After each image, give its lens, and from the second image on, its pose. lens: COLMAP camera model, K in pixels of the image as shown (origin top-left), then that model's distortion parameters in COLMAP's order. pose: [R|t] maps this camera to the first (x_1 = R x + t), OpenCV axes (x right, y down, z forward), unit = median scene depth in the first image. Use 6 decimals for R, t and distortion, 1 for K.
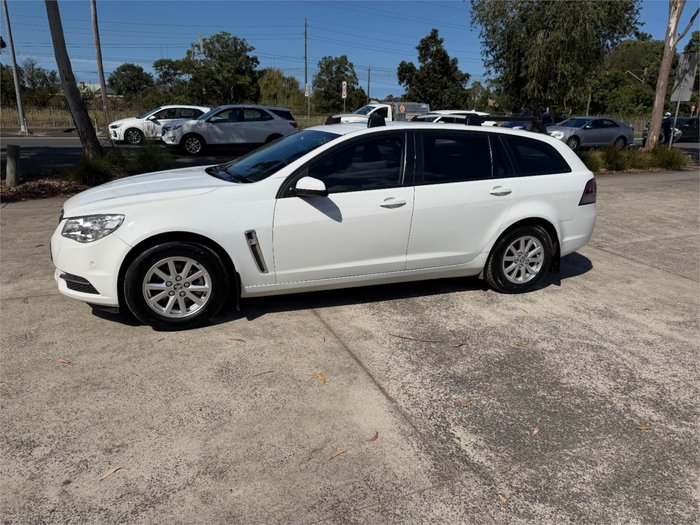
lens RADIAL K [[494.0, 0, 346.6], [0, 494.0, 263.8], [0, 0, 1]] dist [0.029001, -0.039759]
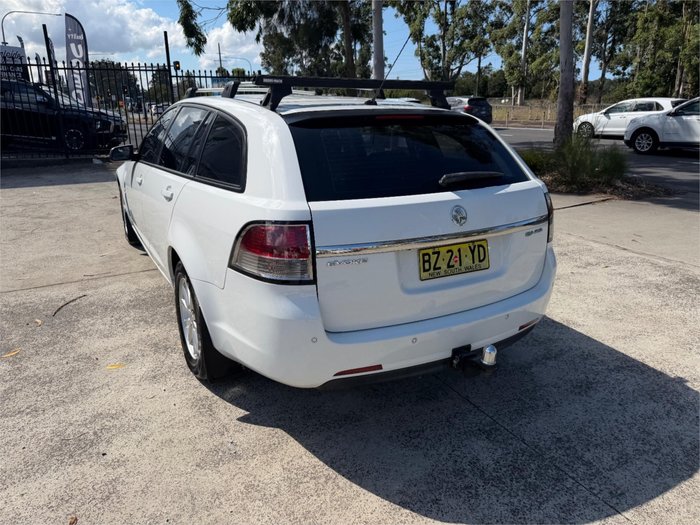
lens RADIAL K [[506.2, 0, 343.7], [0, 506.2, 249.5], [0, 0, 1]] dist [0.000284, -0.002196]
pose [[0.136544, 0.249031, -0.958822, 0.992286], [-0.283682, 0.937182, 0.203012, -0.275088], [0.949147, 0.244281, 0.198612, 1.080296]]
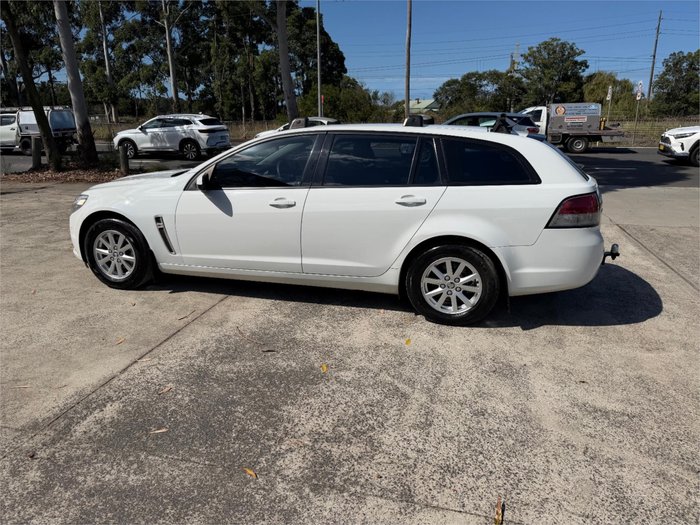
lens RADIAL K [[494.0, 0, 346.6], [0, 494.0, 263.8], [0, 0, 1]] dist [0.029001, -0.039759]
pose [[0.809339, 0.136530, -0.571253, 0.713245], [-0.147684, 0.988664, 0.027056, -0.042820], [0.568471, 0.062467, 0.820328, 0.227604]]
